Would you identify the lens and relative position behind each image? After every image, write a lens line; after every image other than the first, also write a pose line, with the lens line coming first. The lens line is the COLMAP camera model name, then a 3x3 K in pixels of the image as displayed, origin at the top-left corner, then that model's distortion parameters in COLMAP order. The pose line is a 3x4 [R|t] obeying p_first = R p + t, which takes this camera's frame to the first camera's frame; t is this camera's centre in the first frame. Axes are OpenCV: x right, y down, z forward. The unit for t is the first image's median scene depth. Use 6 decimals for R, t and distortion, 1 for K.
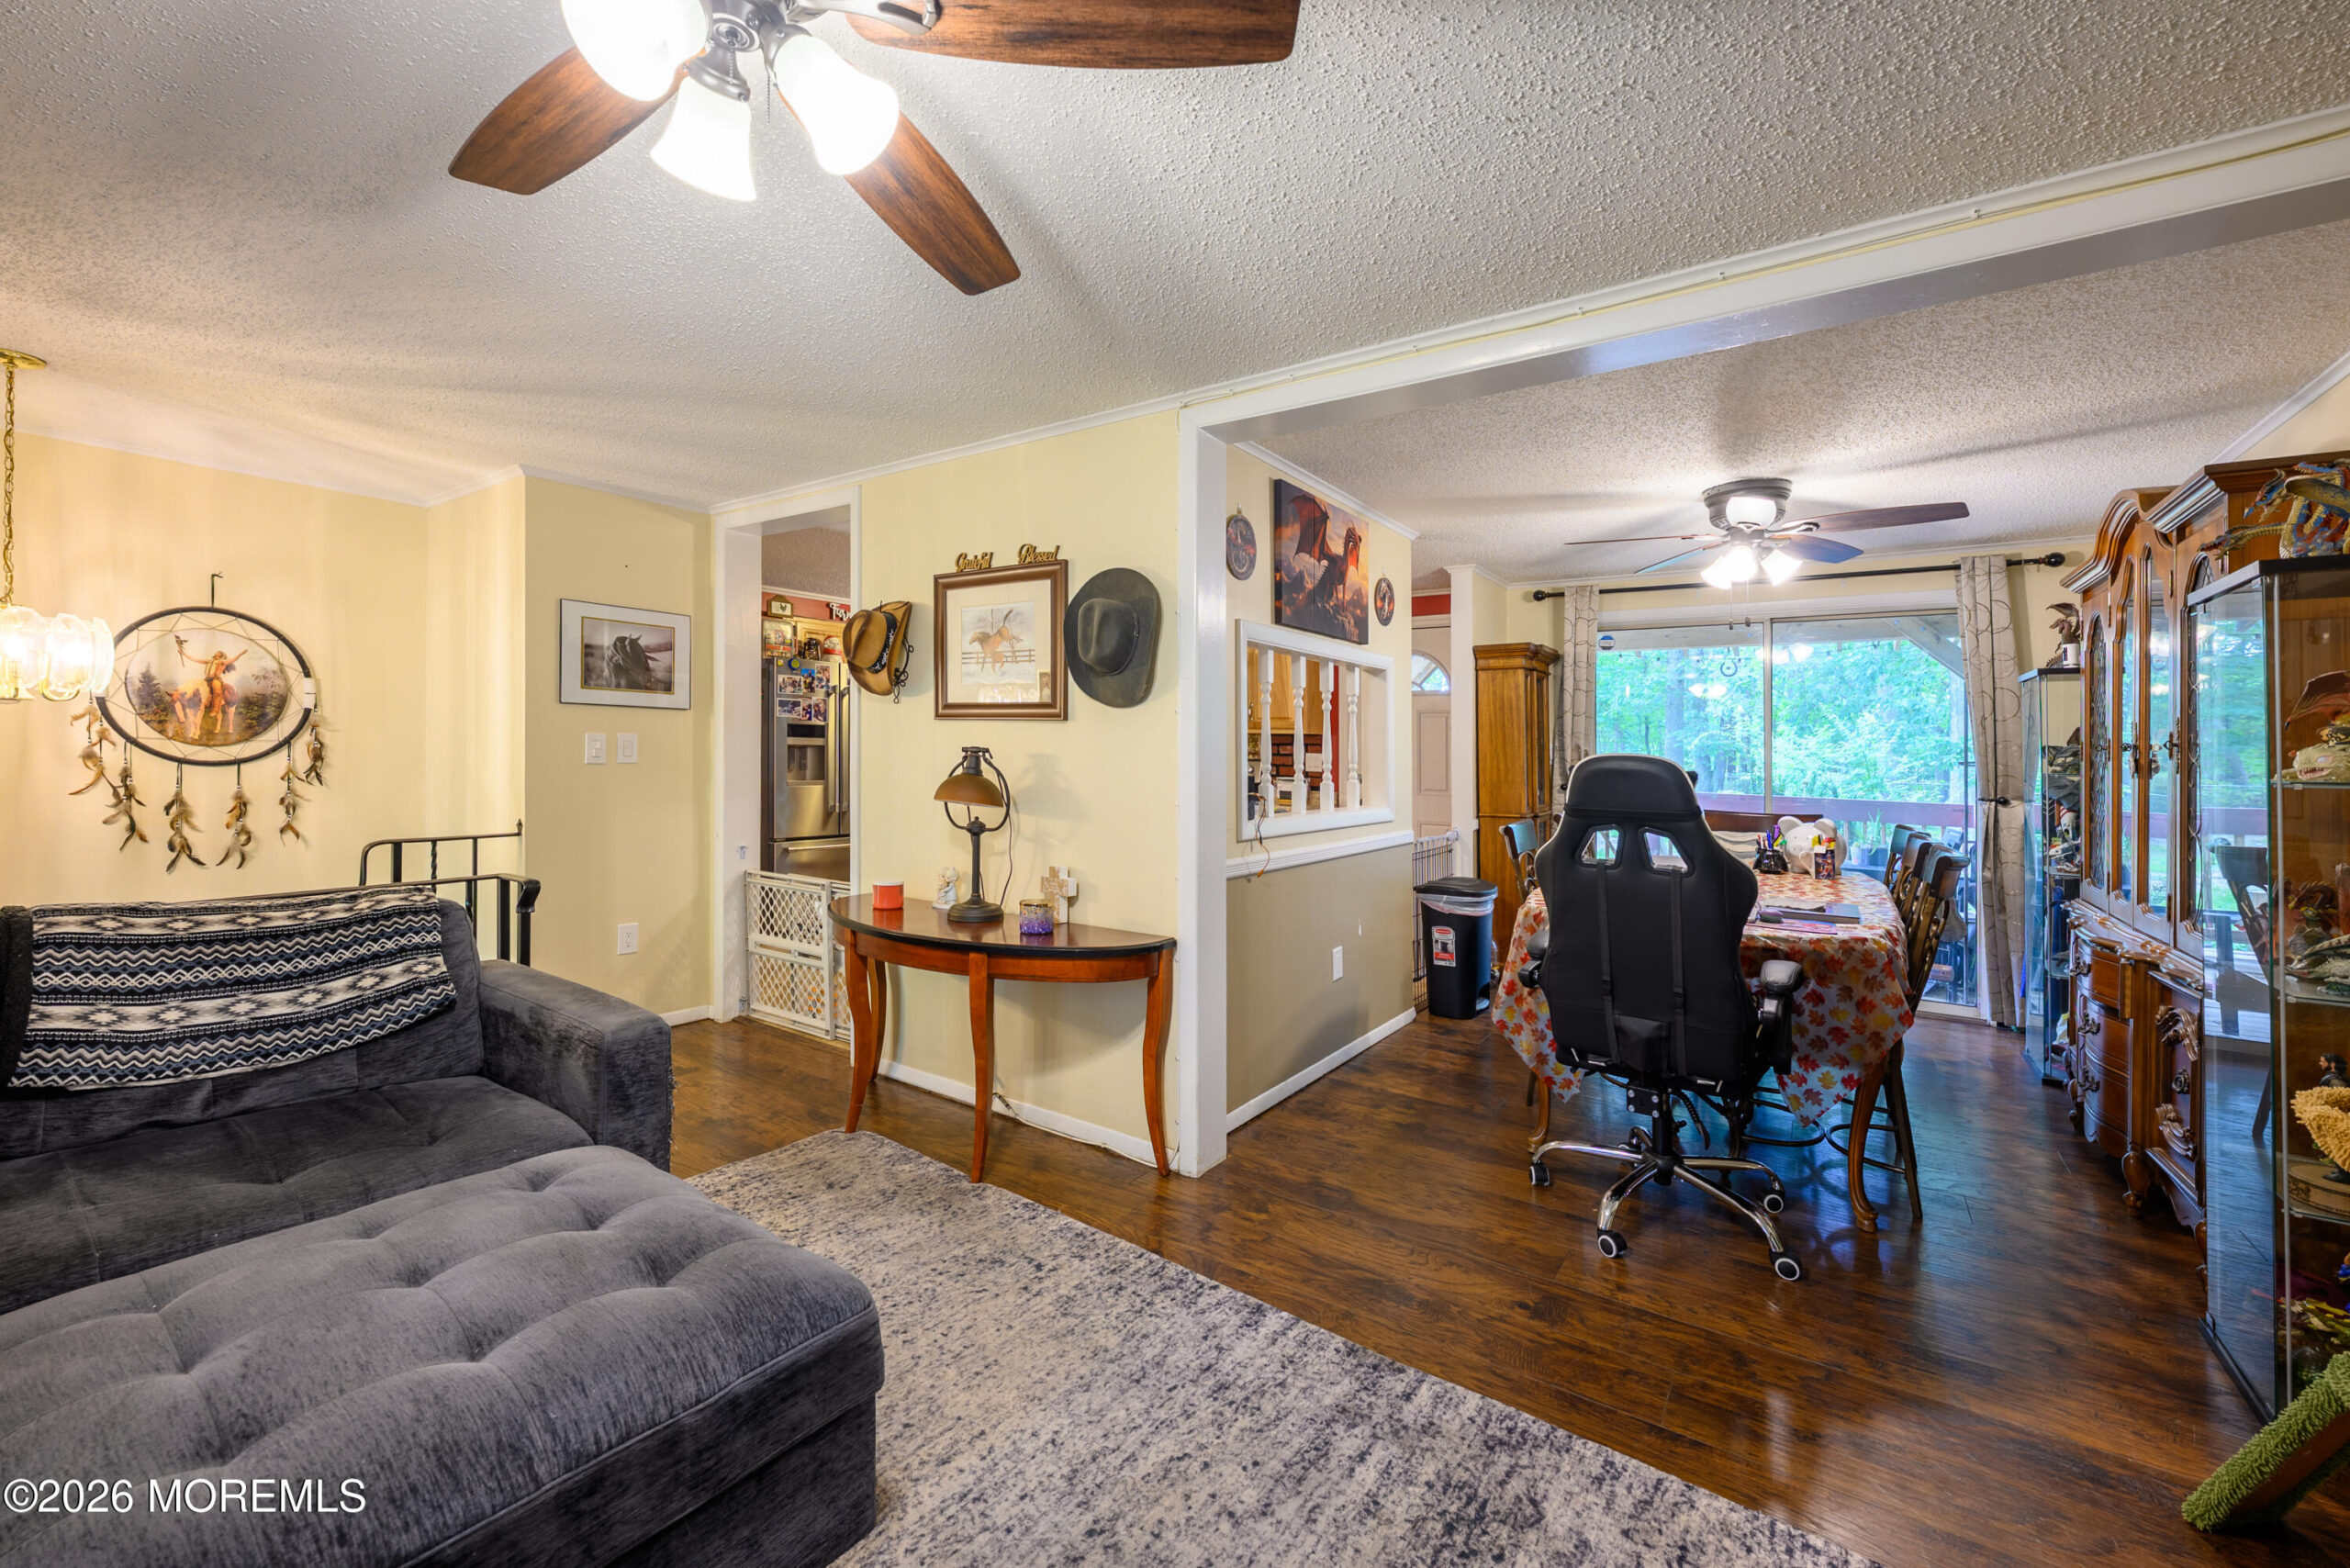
lens RADIAL K [[951.3, 0, 1178.7], [0, 951.3, 749.8], [0, 0, 1]] dist [-0.002632, -0.000045]
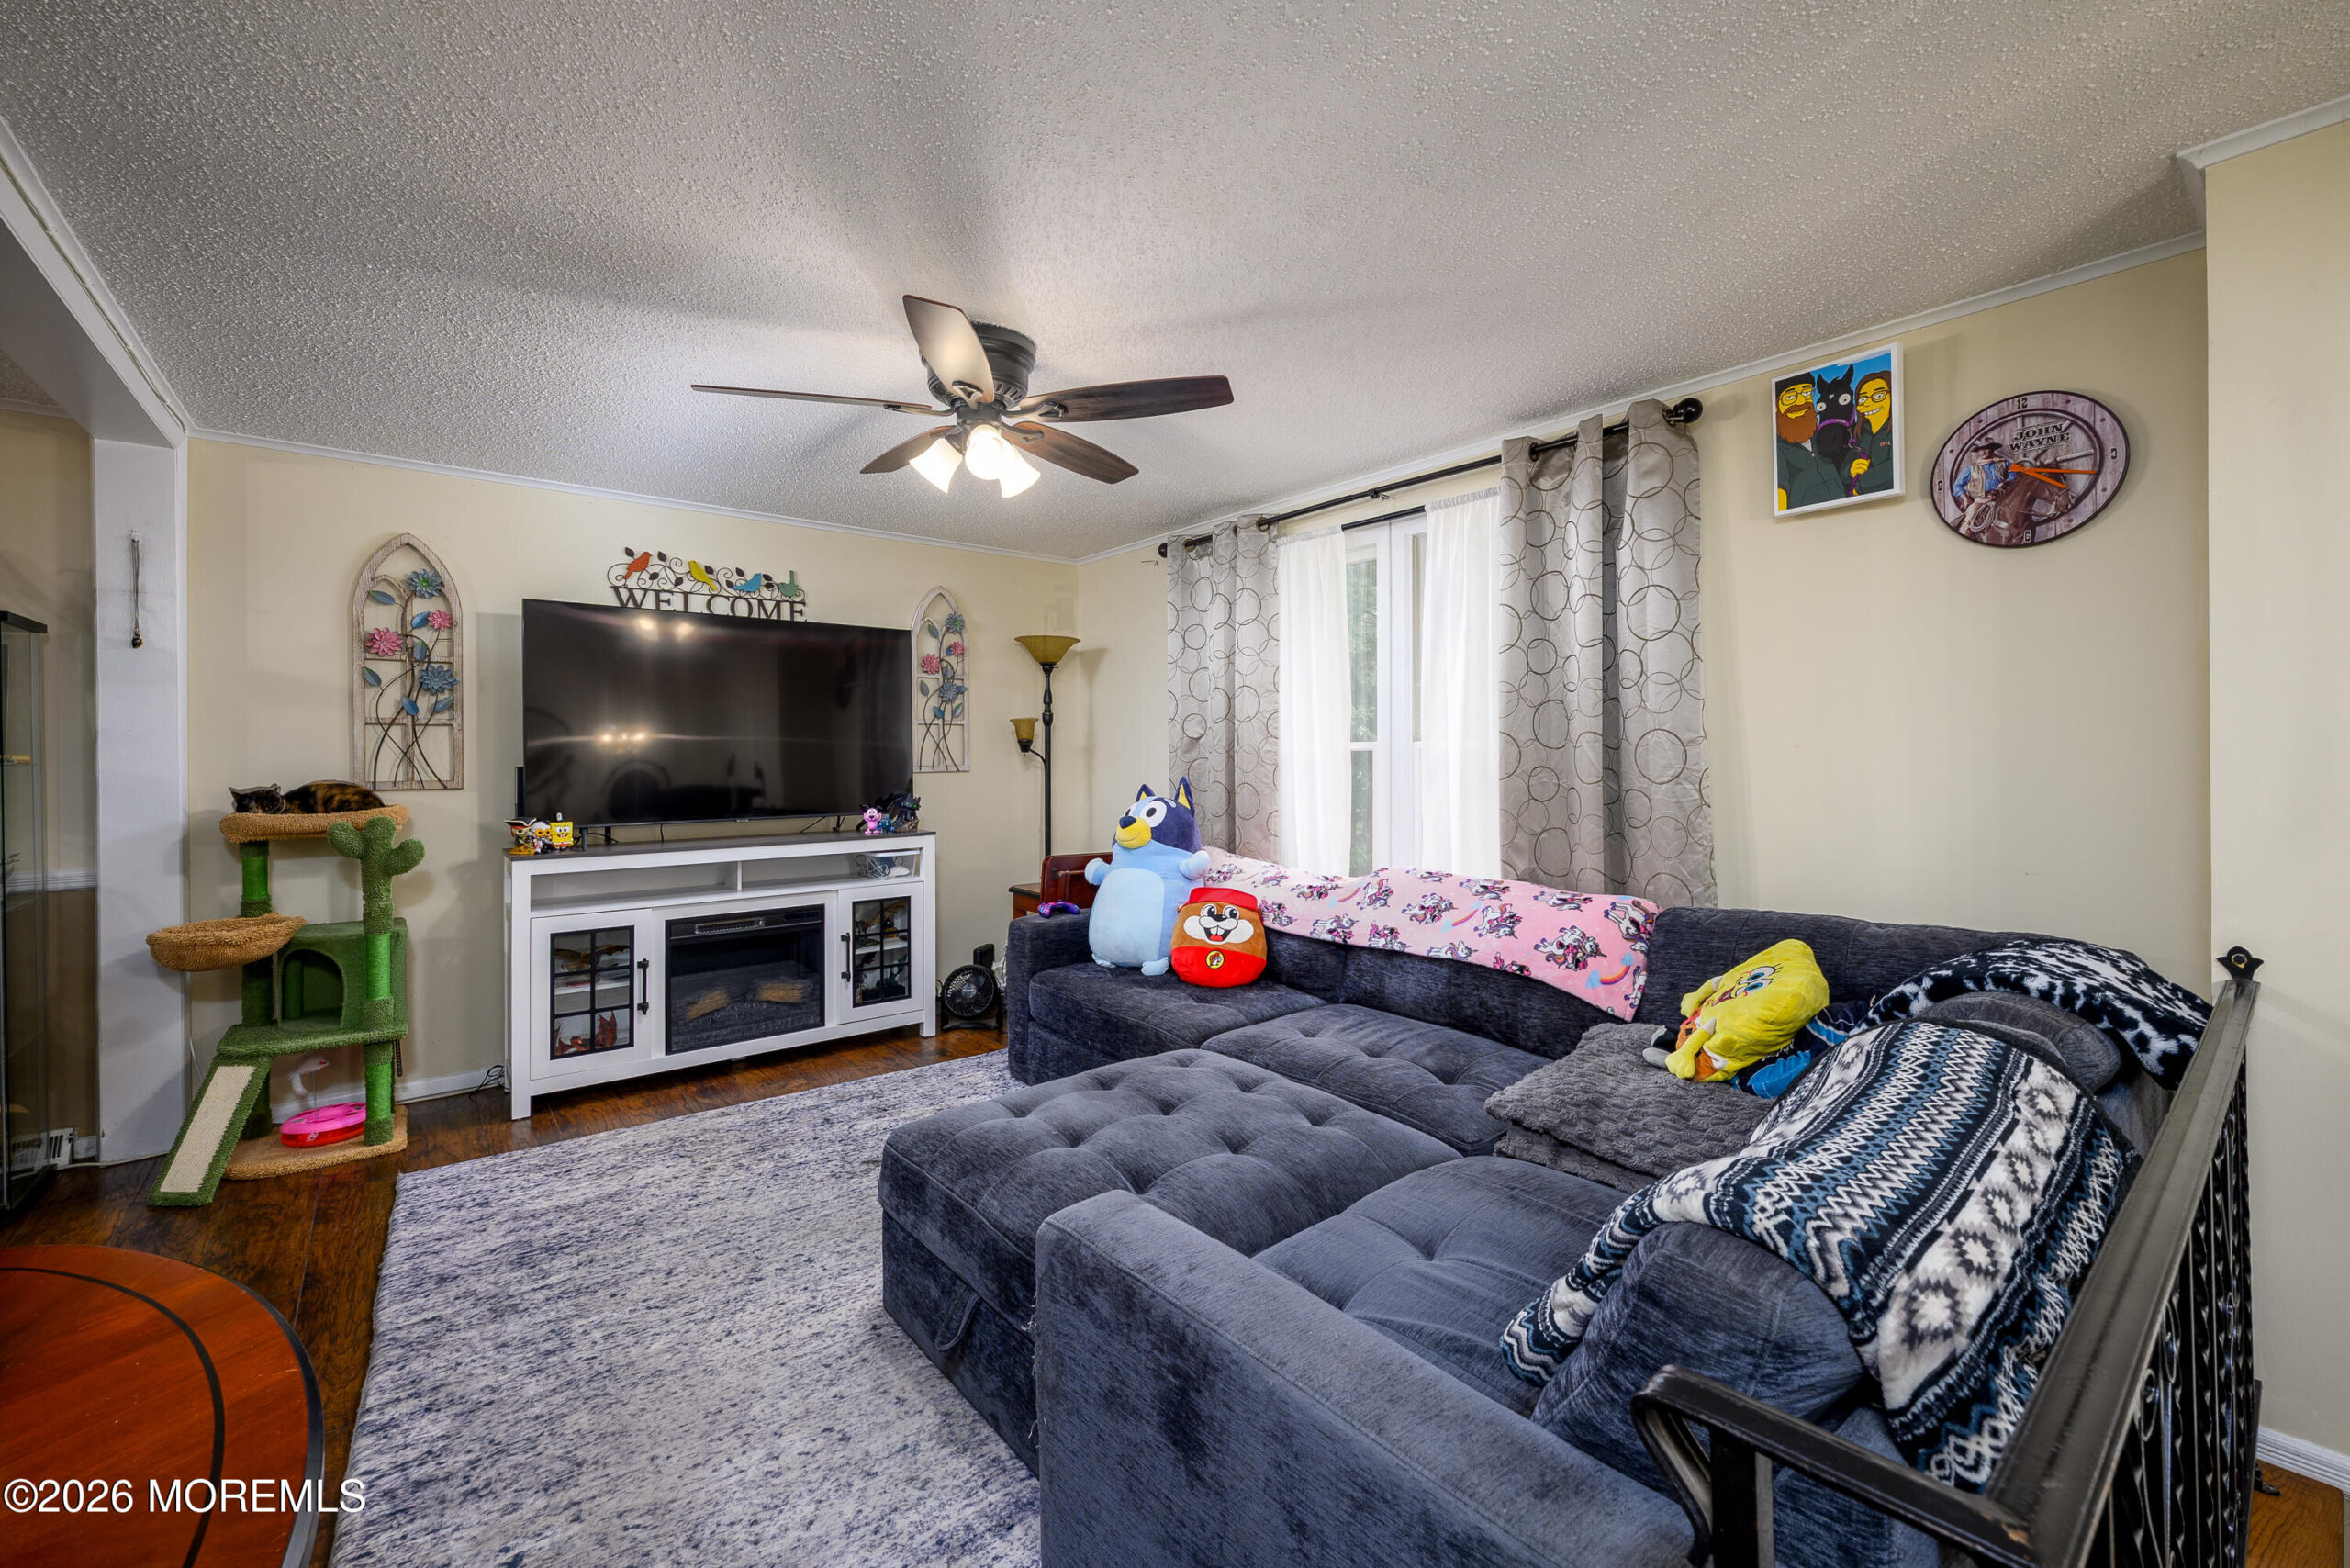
lens RADIAL K [[939.9, 0, 1184.2], [0, 939.9, 758.9], [0, 0, 1]] dist [-0.000802, 0.000489]
pose [[-0.961959, -0.015789, 0.272736, -0.470591], [-0.014321, 0.999870, 0.007372, -0.006371], [-0.272817, 0.003186, -0.962061, 0.935958]]
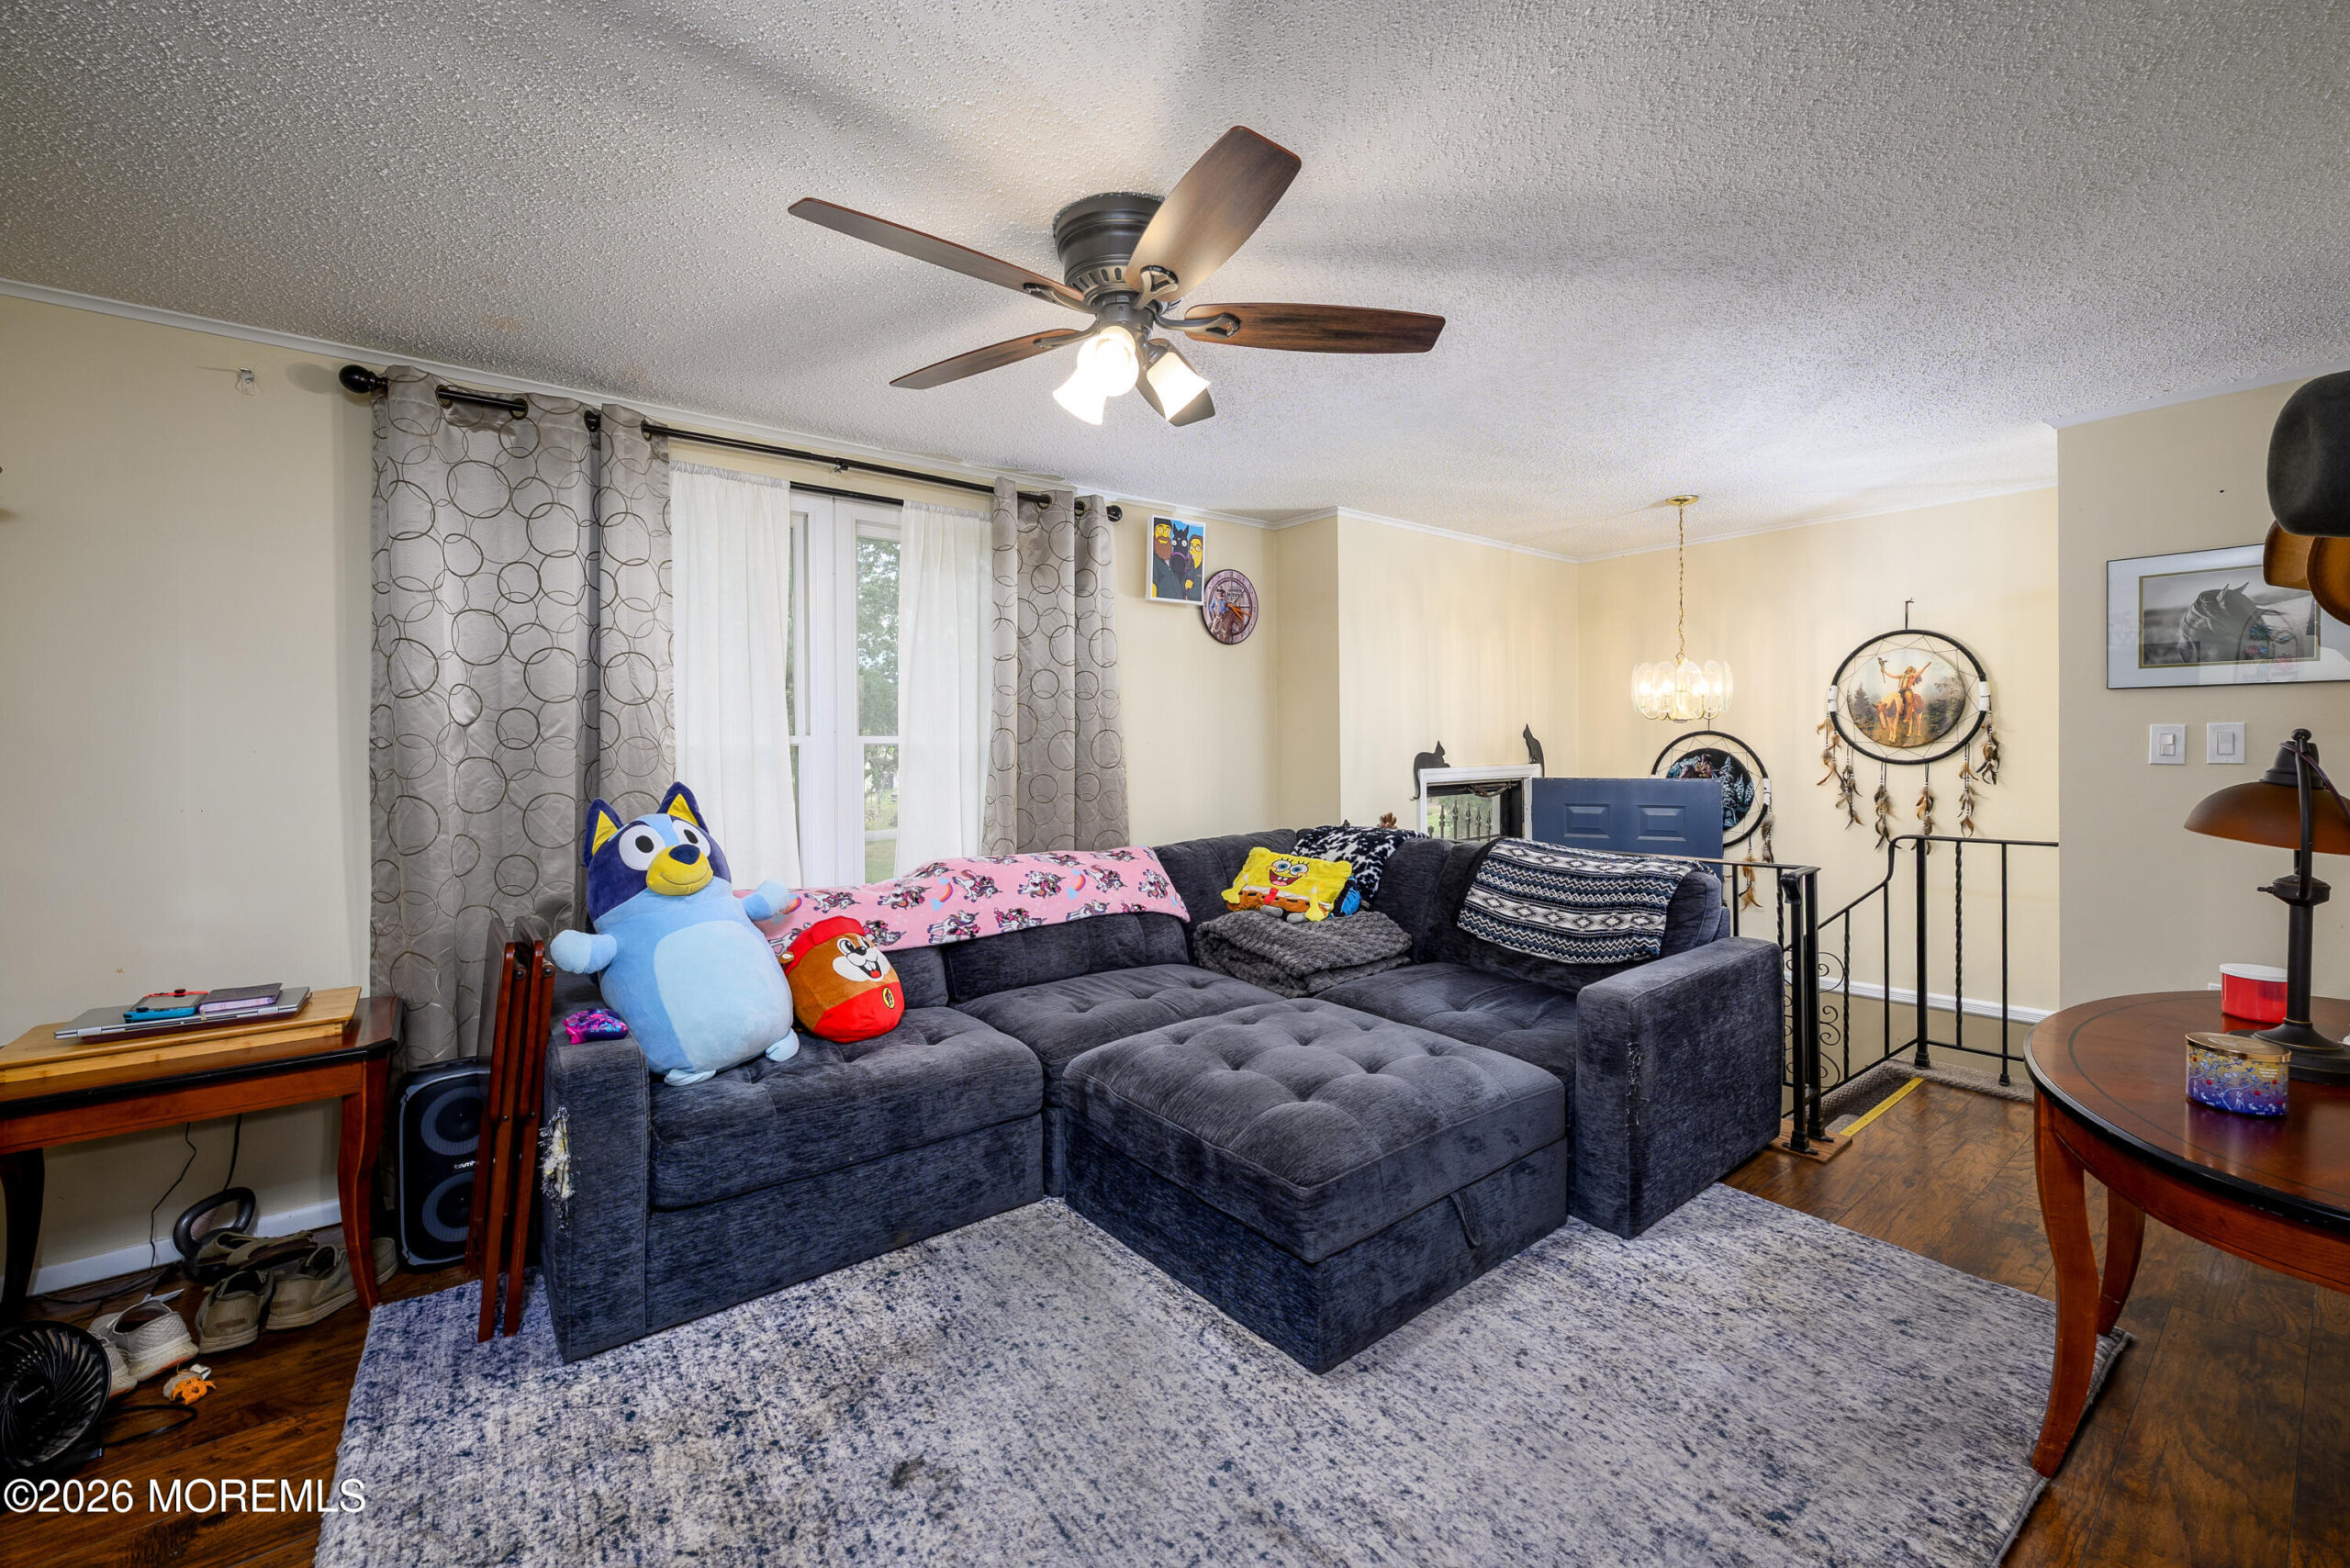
lens RADIAL K [[951.3, 0, 1178.7], [0, 951.3, 749.8], [0, 0, 1]] dist [-0.002632, -0.000045]
pose [[-0.294571, -0.011798, -0.955557, 0.388379], [0.007239, 0.999868, -0.014577, 0.009555], [0.955602, -0.011211, -0.294447, 0.504544]]
